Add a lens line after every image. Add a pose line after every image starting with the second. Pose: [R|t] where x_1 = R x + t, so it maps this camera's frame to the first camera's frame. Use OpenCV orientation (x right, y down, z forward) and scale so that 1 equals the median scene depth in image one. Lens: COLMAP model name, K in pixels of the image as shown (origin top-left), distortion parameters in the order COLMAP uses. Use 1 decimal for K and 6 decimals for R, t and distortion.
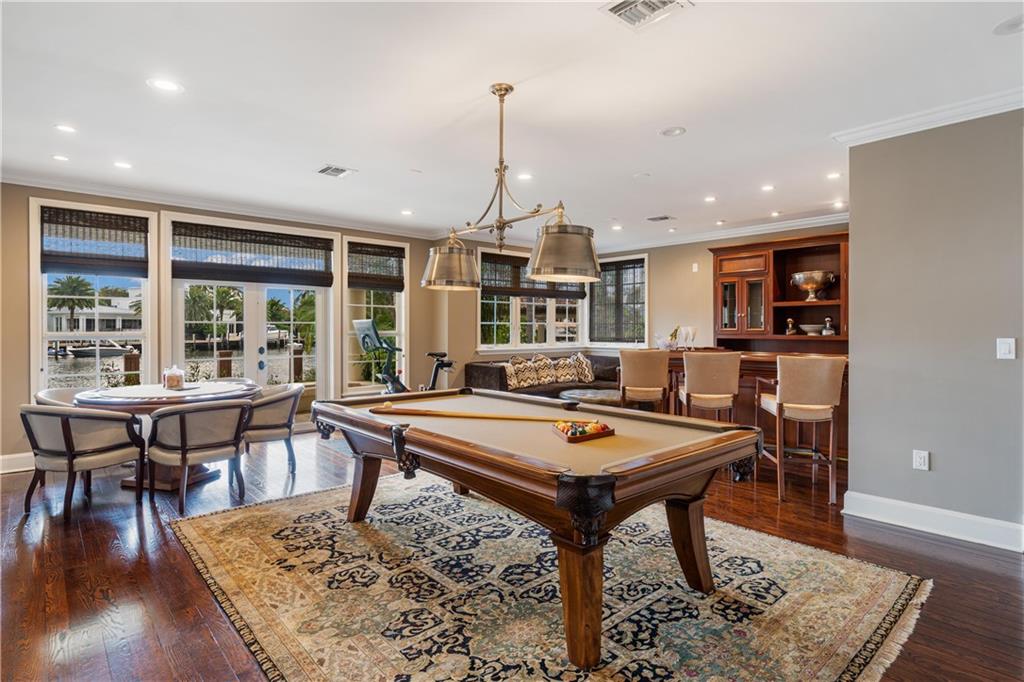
lens RADIAL K [[529.2, 0, 511.1], [0, 529.2, 333.3], [0, 0, 1]] dist [-0.002074, -0.000388]
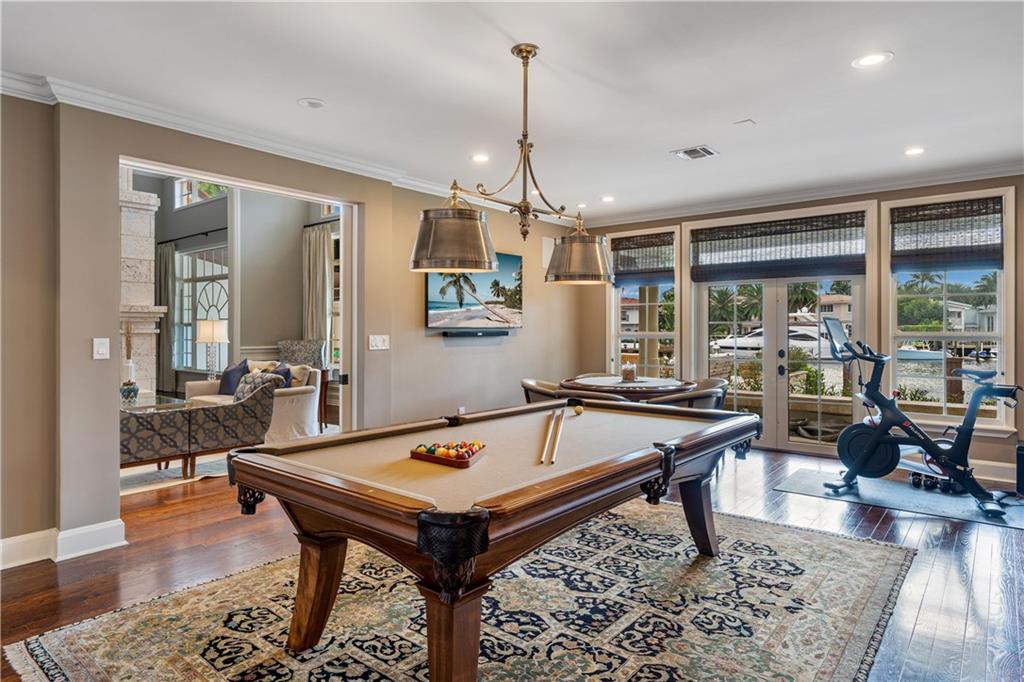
lens RADIAL K [[590.5, 0, 513.4], [0, 590.5, 333.3], [0, 0, 1]] dist [-0.002225, -0.000355]
pose [[0.160308, 0.006853, -0.987043, 0.744058], [-0.007915, 0.999953, 0.005657, -0.006249], [0.987035, 0.006905, 0.160354, 0.667000]]
